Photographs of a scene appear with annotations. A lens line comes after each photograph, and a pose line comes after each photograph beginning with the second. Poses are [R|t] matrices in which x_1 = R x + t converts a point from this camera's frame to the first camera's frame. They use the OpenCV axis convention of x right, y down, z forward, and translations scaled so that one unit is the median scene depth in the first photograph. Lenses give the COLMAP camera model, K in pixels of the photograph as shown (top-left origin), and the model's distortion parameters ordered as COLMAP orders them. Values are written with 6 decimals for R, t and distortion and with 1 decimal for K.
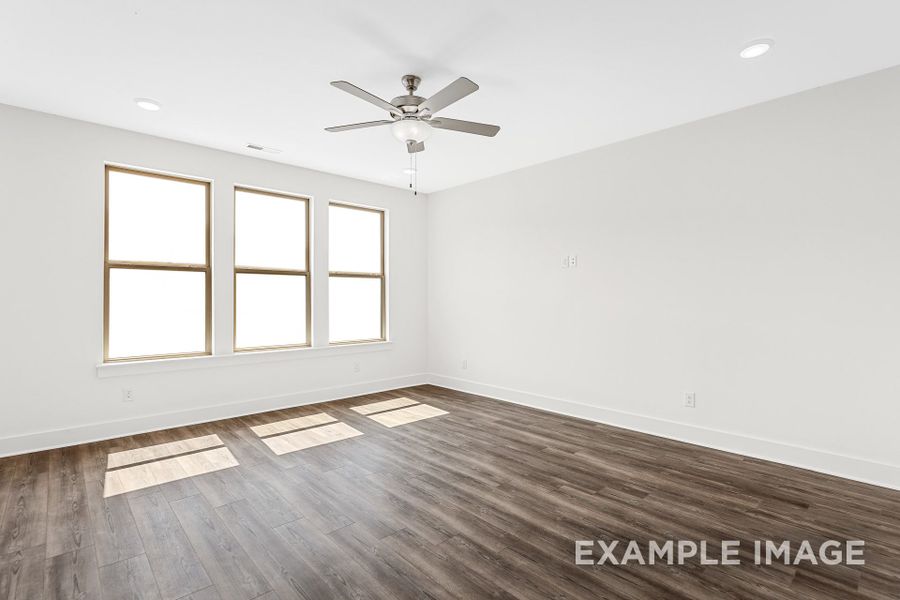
lens RADIAL K [[431.4, 0, 450.0], [0, 431.4, 300.0], [0, 0, 1]] dist [-0.001041, -0.000126]
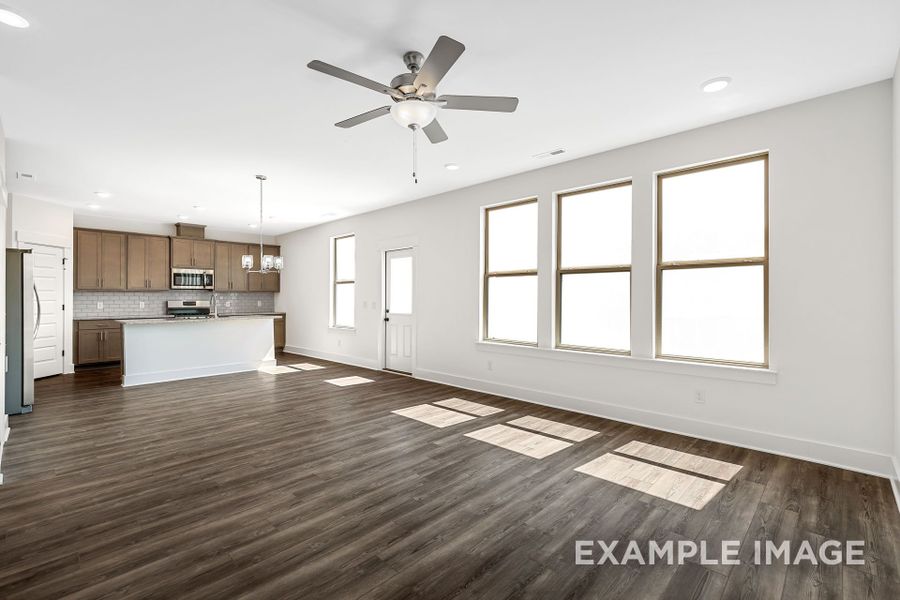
lens RADIAL K [[403.8, 0, 450.0], [0, 403.8, 300.0], [0, 0, 1]] dist [0.003128, 0.000275]
pose [[0.056276, 0.008441, -0.998380, 0.635274], [0.001437, 0.999963, 0.008535, -0.008637], [0.998414, -0.001915, 0.056261, 0.861010]]
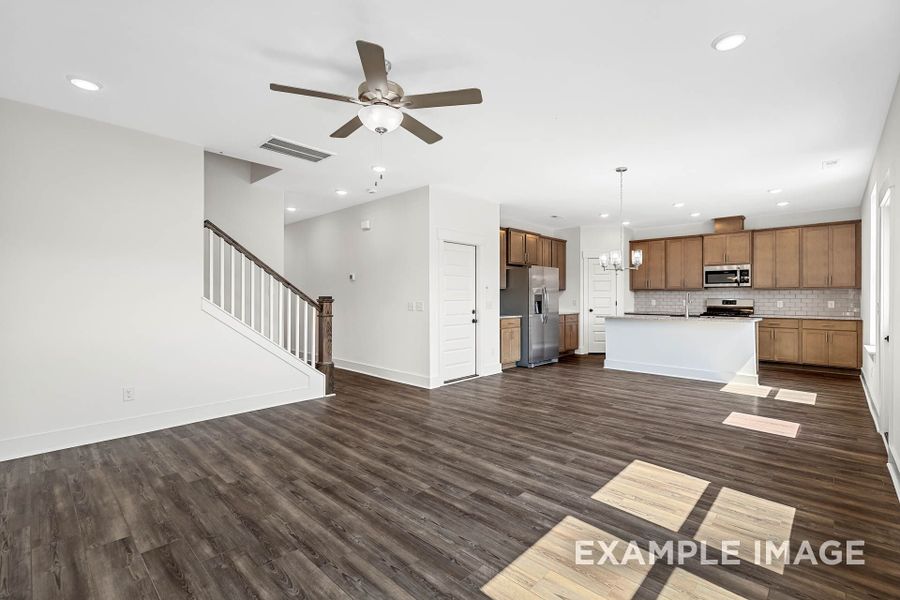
lens RADIAL K [[405.3, 0, 452.4], [0, 405.3, 294.5], [0, 0, 1]] dist [0.001018, 0.000181]
pose [[-0.997757, 0.000043, -0.066933, -0.155257], [0.000298, 0.999993, -0.003802, -0.004616], [0.066932, -0.003813, -0.997750, 1.580880]]
